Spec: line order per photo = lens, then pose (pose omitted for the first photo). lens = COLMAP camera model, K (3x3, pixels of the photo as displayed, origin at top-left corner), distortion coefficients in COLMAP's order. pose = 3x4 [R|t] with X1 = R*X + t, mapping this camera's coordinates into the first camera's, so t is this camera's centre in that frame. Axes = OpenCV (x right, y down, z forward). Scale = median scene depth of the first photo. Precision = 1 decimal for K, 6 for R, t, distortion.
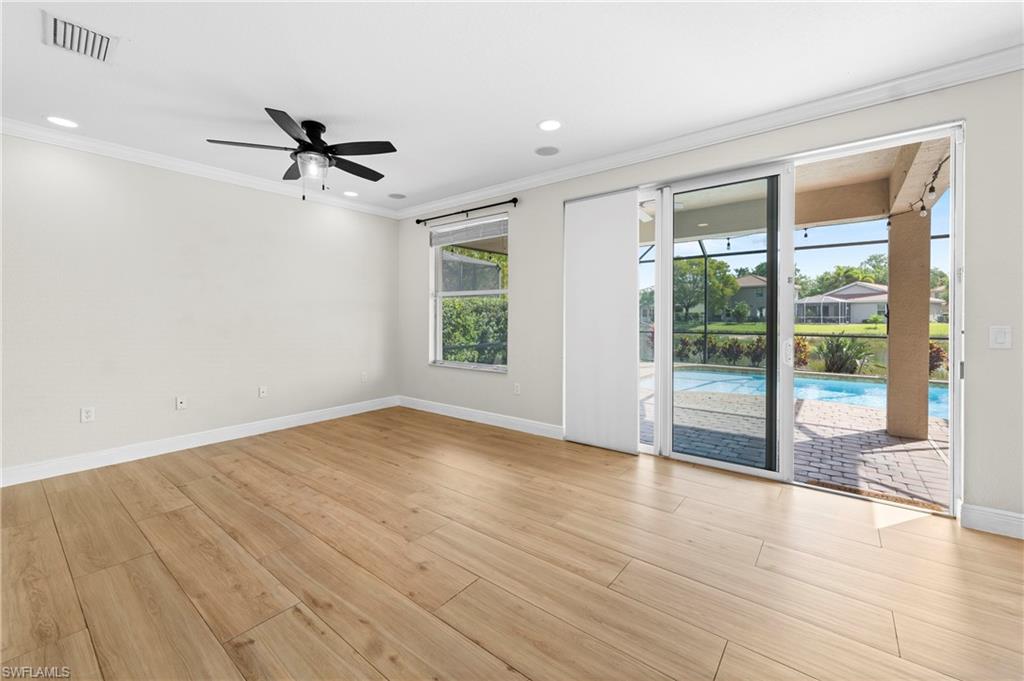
lens RADIAL K [[412.0, 0, 509.5], [0, 412.0, 317.9], [0, 0, 1]] dist [0.001001, 0.000109]
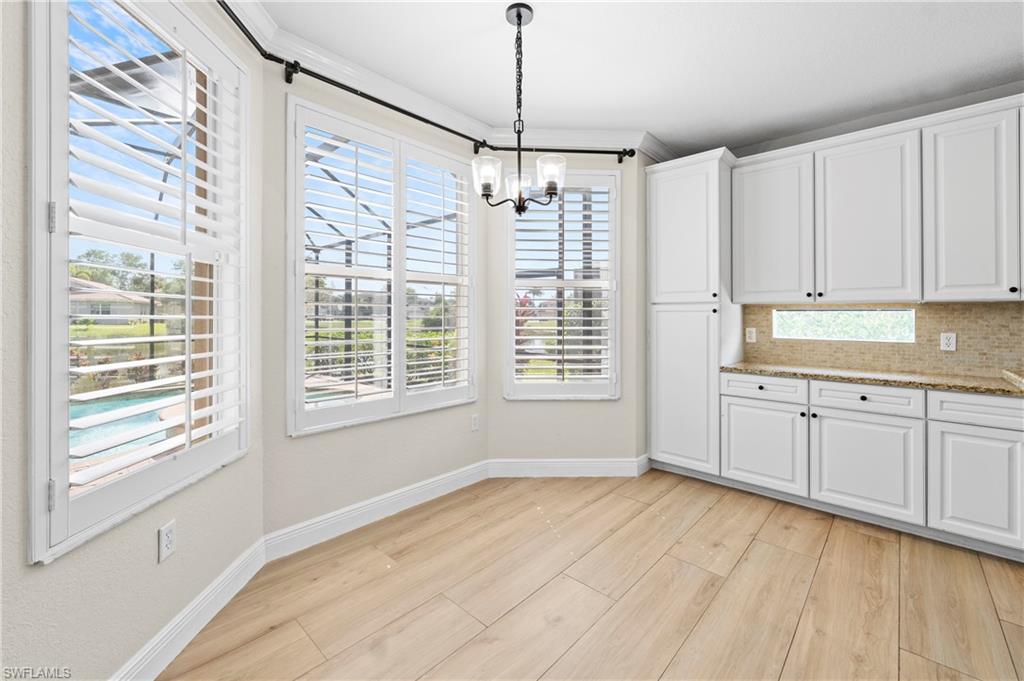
lens RADIAL K [[422.3, 0, 508.0], [0, 422.3, 313.8], [0, 0, 1]] dist [-0.003913, -0.000004]
pose [[0.078721, 0.010461, 0.996842, 0.765523], [-0.000202, 0.999945, -0.010478, -0.007299], [-0.996897, 0.000624, 0.078719, 0.206892]]
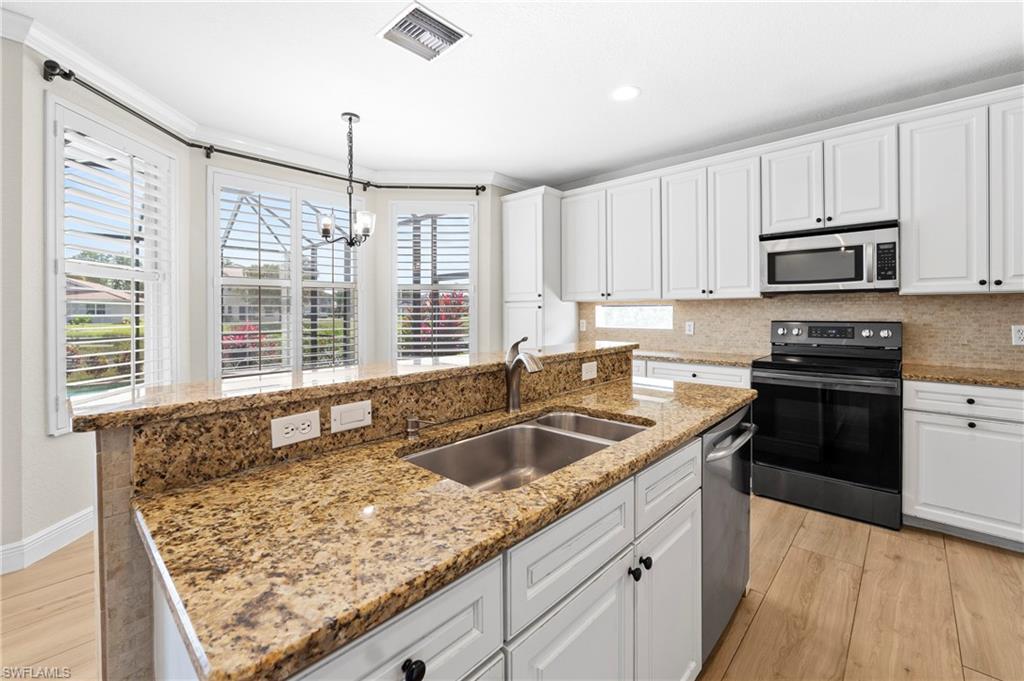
lens RADIAL K [[430.7, 0, 508.1], [0, 430.7, 310.8], [0, 0, 1]] dist [-0.013177, 0.000552]
pose [[0.083451, 0.007683, 0.996482, 0.440414], [0.008731, 0.999926, -0.008441, -0.002841], [-0.996474, 0.009405, 0.083378, -0.197603]]
